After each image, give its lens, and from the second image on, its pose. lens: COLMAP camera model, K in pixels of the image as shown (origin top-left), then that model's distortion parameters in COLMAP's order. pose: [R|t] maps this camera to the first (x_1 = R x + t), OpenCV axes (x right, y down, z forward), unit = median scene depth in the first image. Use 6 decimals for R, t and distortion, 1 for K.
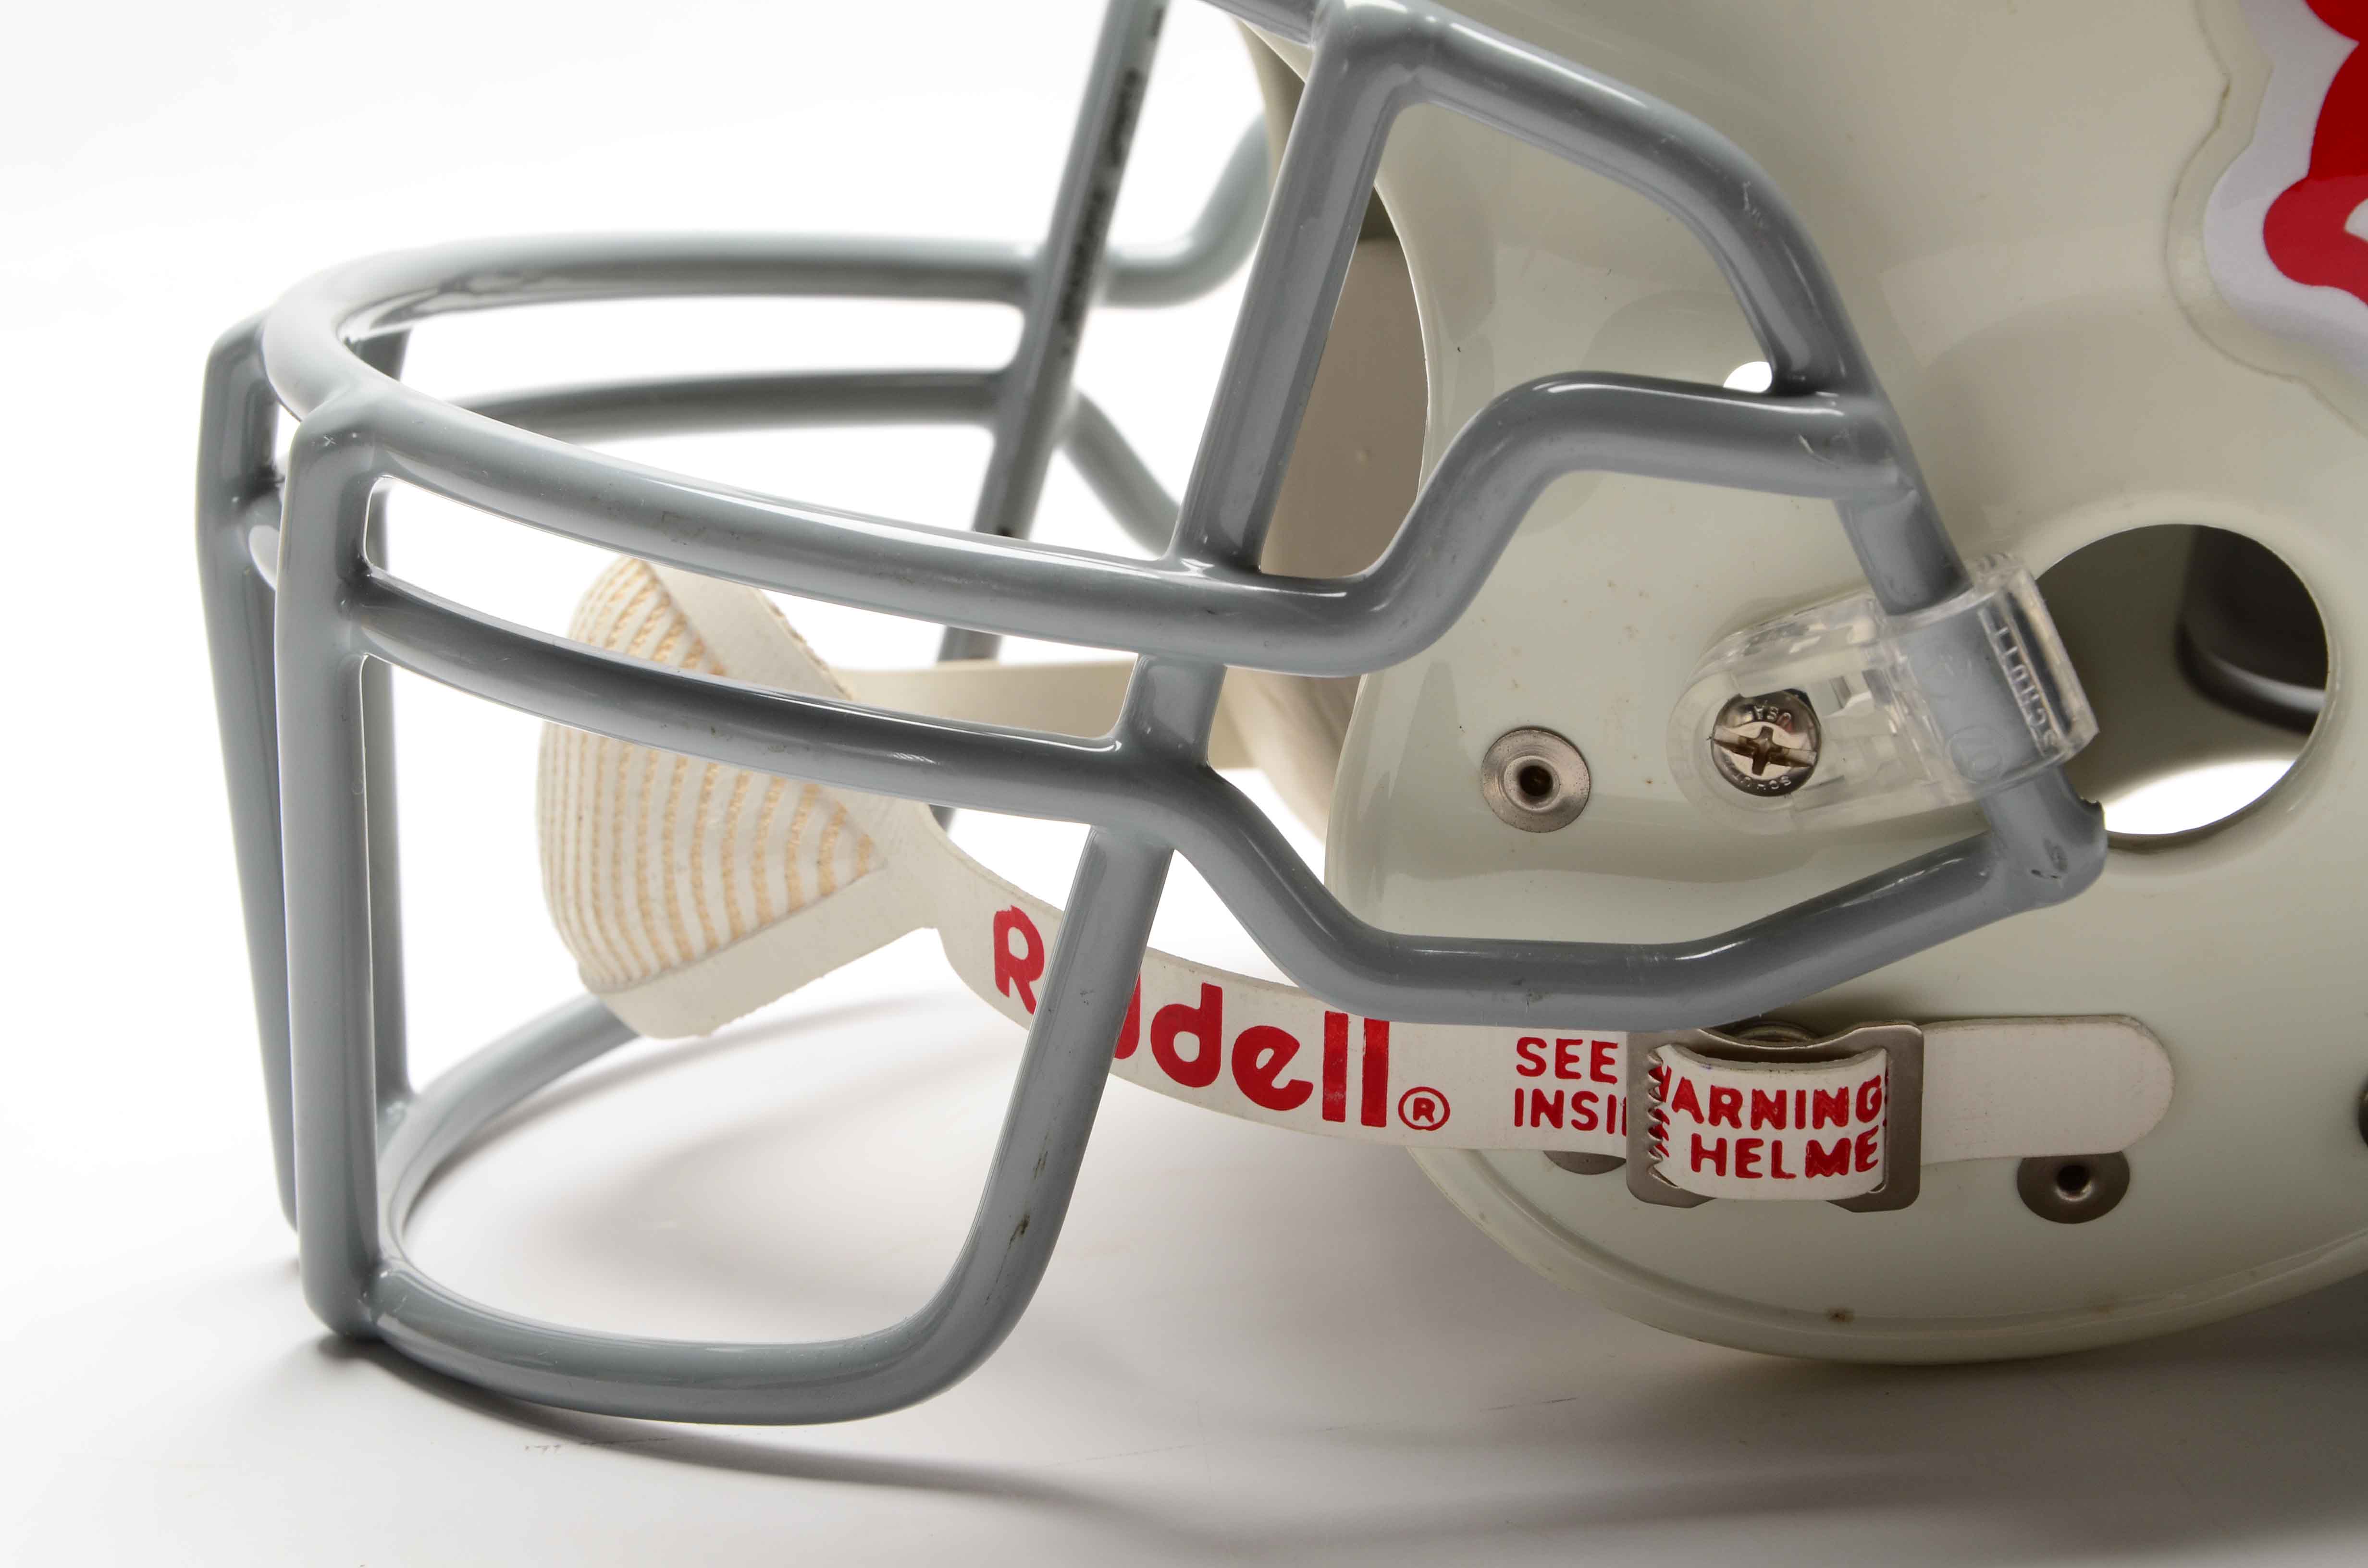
lens RADIAL K [[5799.1, 0, 1184.0], [0, 5799.1, 784.0], [0, 0, 1]] dist [0.430344, -0.206482]
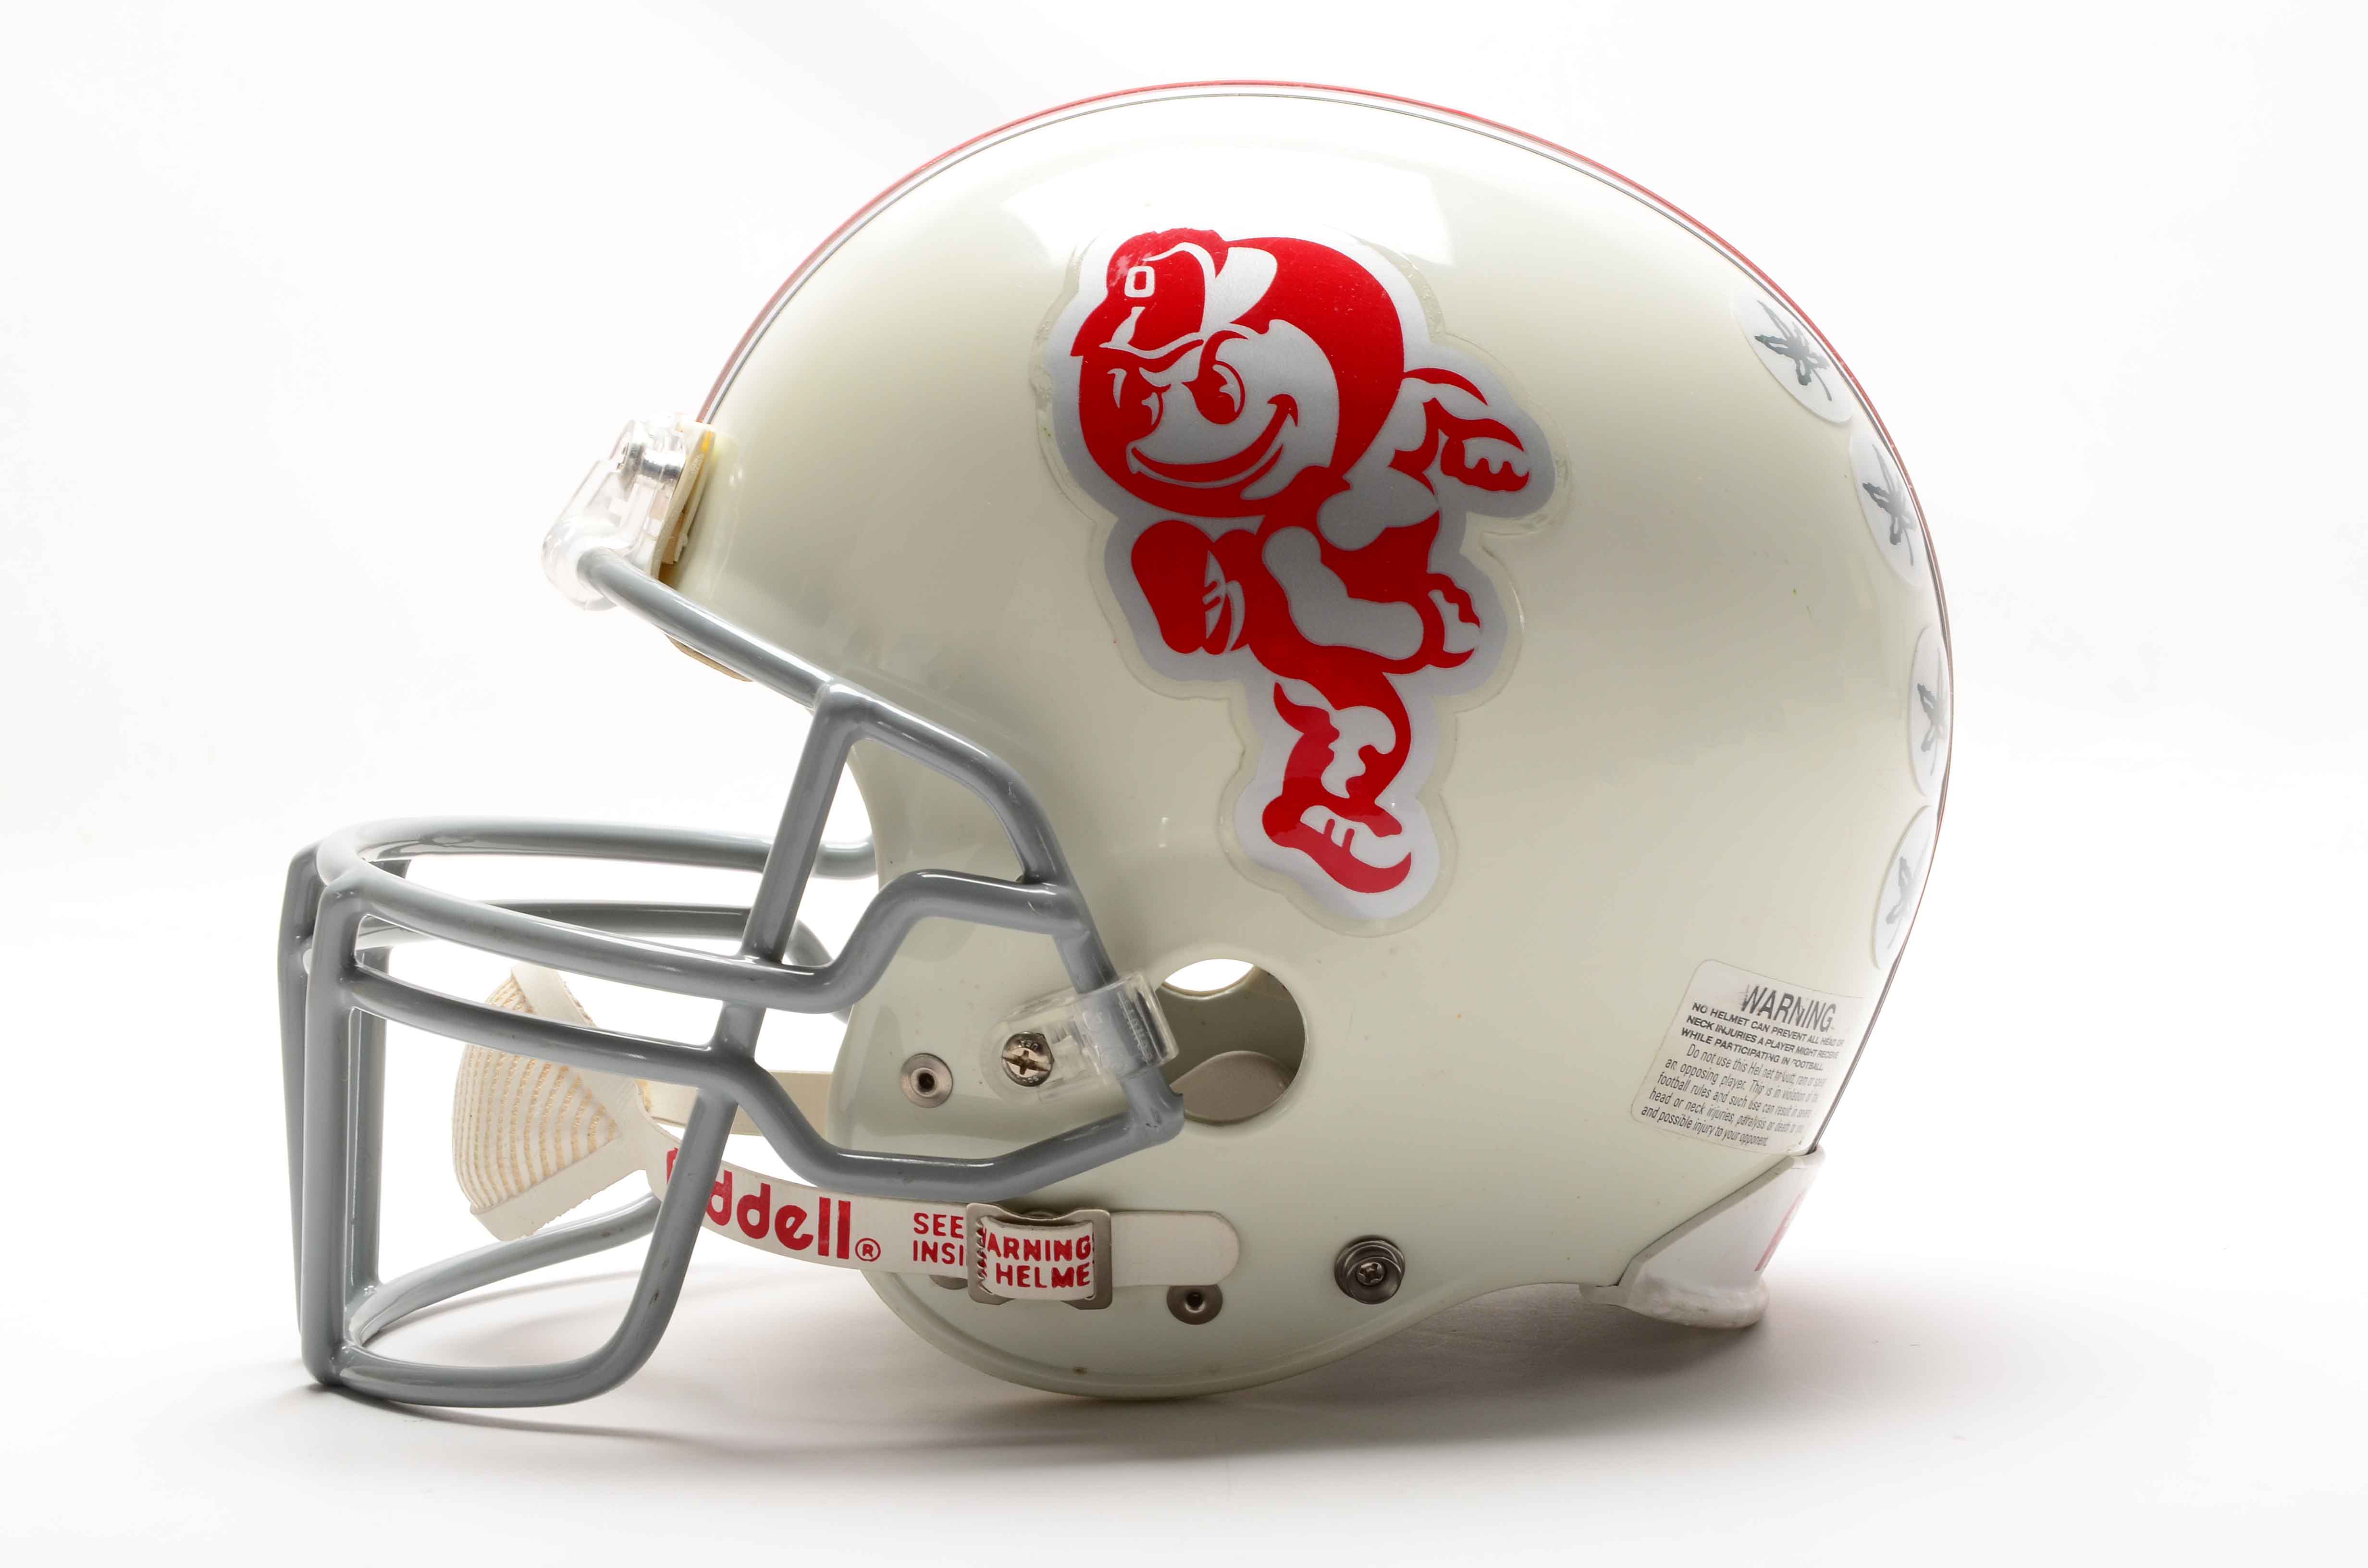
lens RADIAL K [[5445.3, 0, 1184.0], [0, 5445.3, 784.0], [0, 0, 1]] dist [0.256012, 4.050700]
pose [[0.998492, 0.041335, -0.036122, 0.209999], [-0.045908, 0.989557, -0.136633, 0.148679], [0.030097, 0.138086, 0.989963, -0.856693]]
